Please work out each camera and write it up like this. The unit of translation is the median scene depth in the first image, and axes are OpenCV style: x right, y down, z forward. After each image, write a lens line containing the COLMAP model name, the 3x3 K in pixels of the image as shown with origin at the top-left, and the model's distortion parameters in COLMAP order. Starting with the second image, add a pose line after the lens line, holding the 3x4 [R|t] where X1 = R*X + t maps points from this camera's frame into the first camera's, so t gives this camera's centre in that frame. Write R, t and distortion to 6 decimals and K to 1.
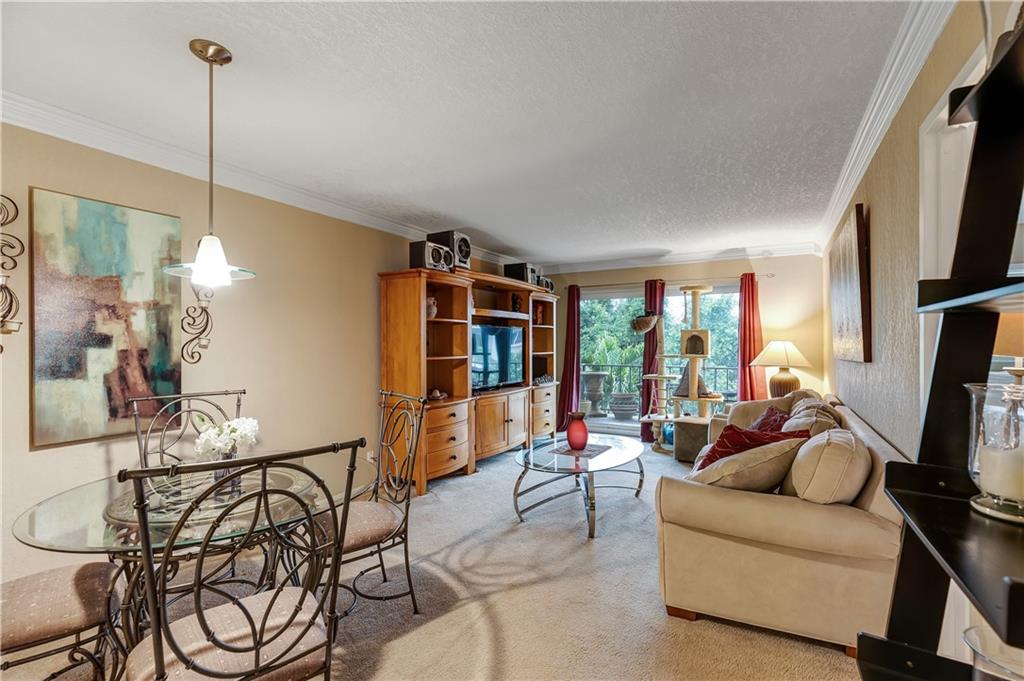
lens RADIAL K [[465.4, 0, 511.9], [0, 465.4, 344.6], [0, 0, 1]] dist [0.008128, 0.000052]
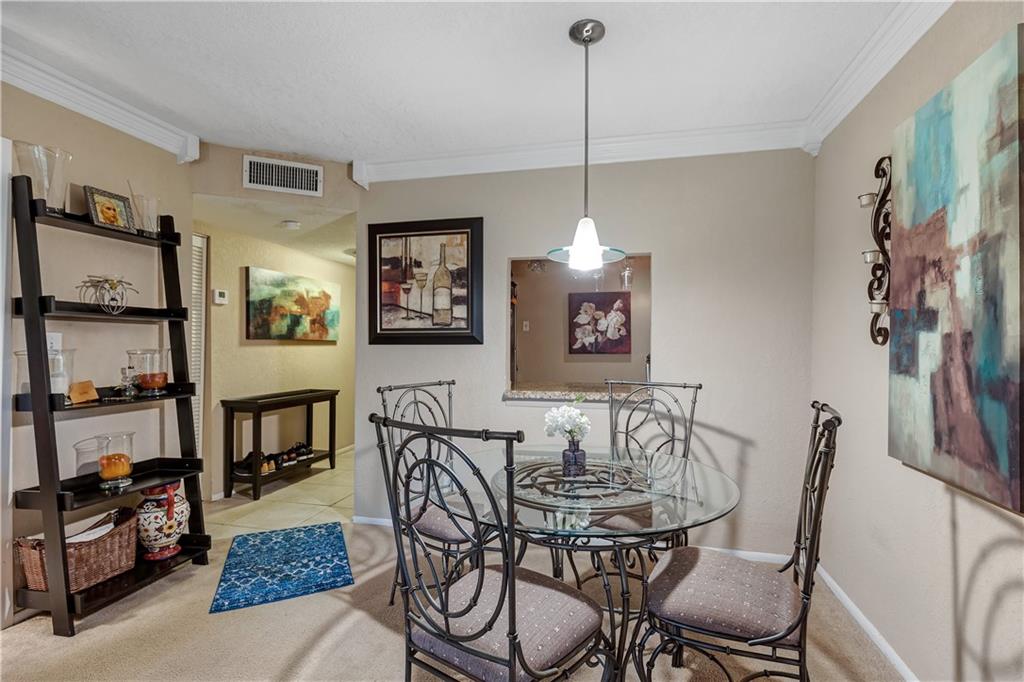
lens RADIAL K [[477.4, 0, 519.6], [0, 477.4, 344.5], [0, 0, 1]] dist [0.002850, 0.000246]
pose [[-0.960732, -0.001346, -0.277475, -0.097203], [-0.000613, 0.999996, -0.002728, 0.015185], [0.277478, -0.002451, -0.960729, 0.822236]]
